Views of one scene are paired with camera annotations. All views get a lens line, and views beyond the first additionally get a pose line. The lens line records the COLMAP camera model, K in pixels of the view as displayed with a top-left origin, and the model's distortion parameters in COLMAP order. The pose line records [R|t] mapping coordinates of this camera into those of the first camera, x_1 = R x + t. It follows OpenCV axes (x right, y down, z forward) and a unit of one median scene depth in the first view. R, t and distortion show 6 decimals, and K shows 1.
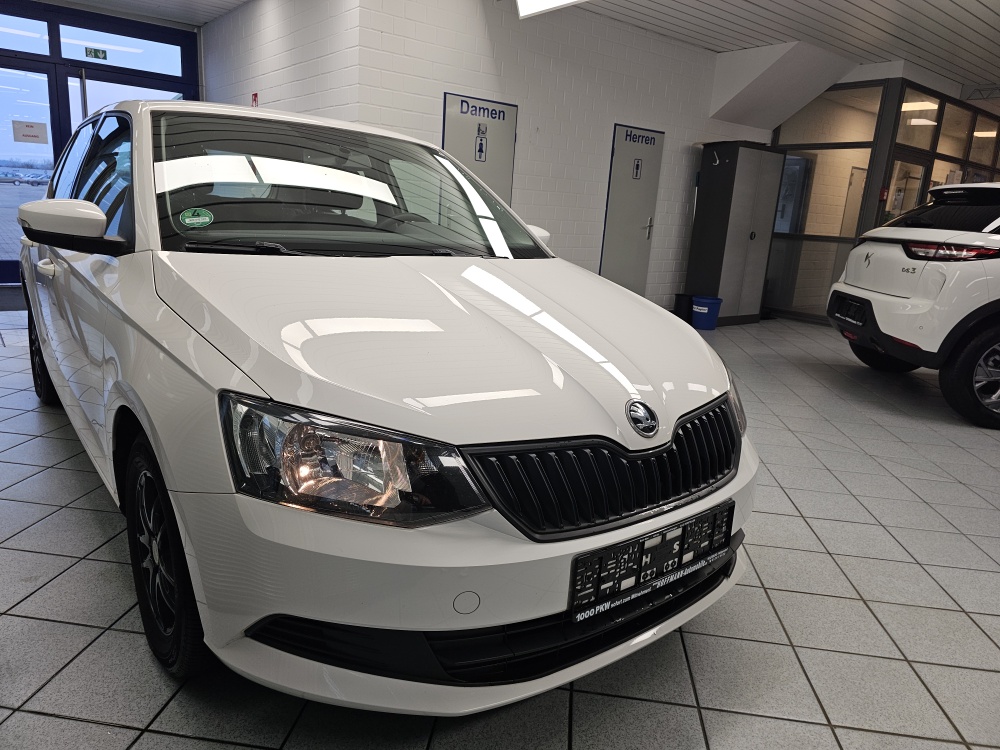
lens RADIAL K [[675.6, 0, 499.8], [0, 675.6, 373.8], [0, 0, 1]] dist [0.021471, -0.012368]
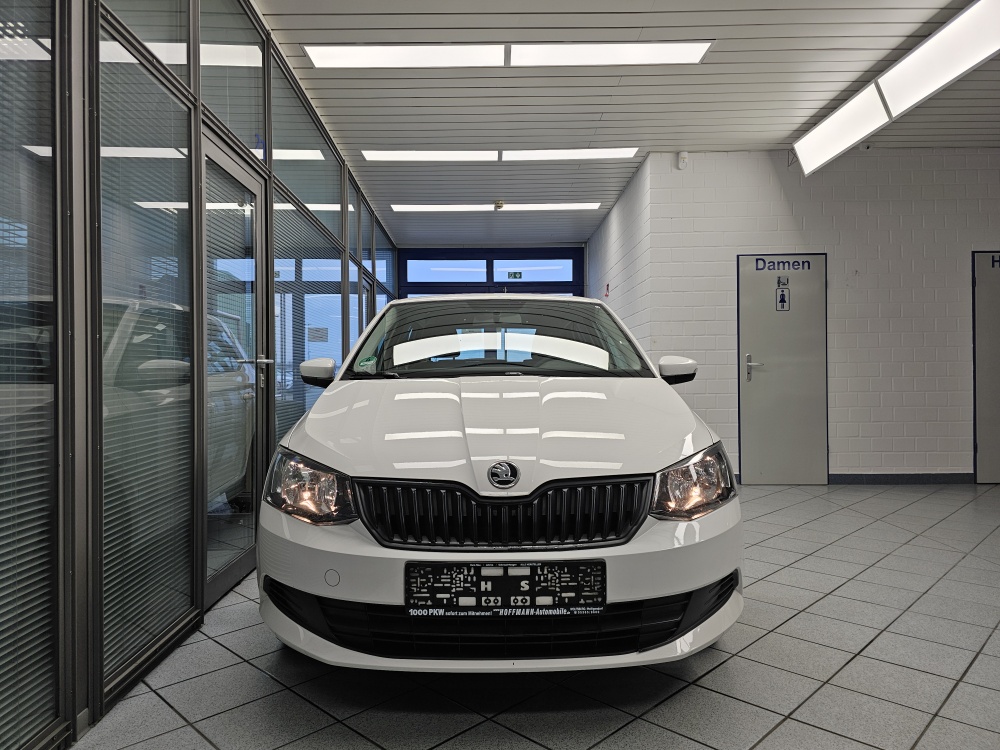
lens RADIAL K [[675.6, 0, 501.7], [0, 675.6, 377.1], [0, 0, 1]] dist [0.021471, -0.012368]
pose [[0.783191, -0.070930, -0.617722, 0.991913], [-0.087531, 0.971002, -0.222473, 0.168715], [0.615589, 0.228309, 0.754271, -0.007352]]
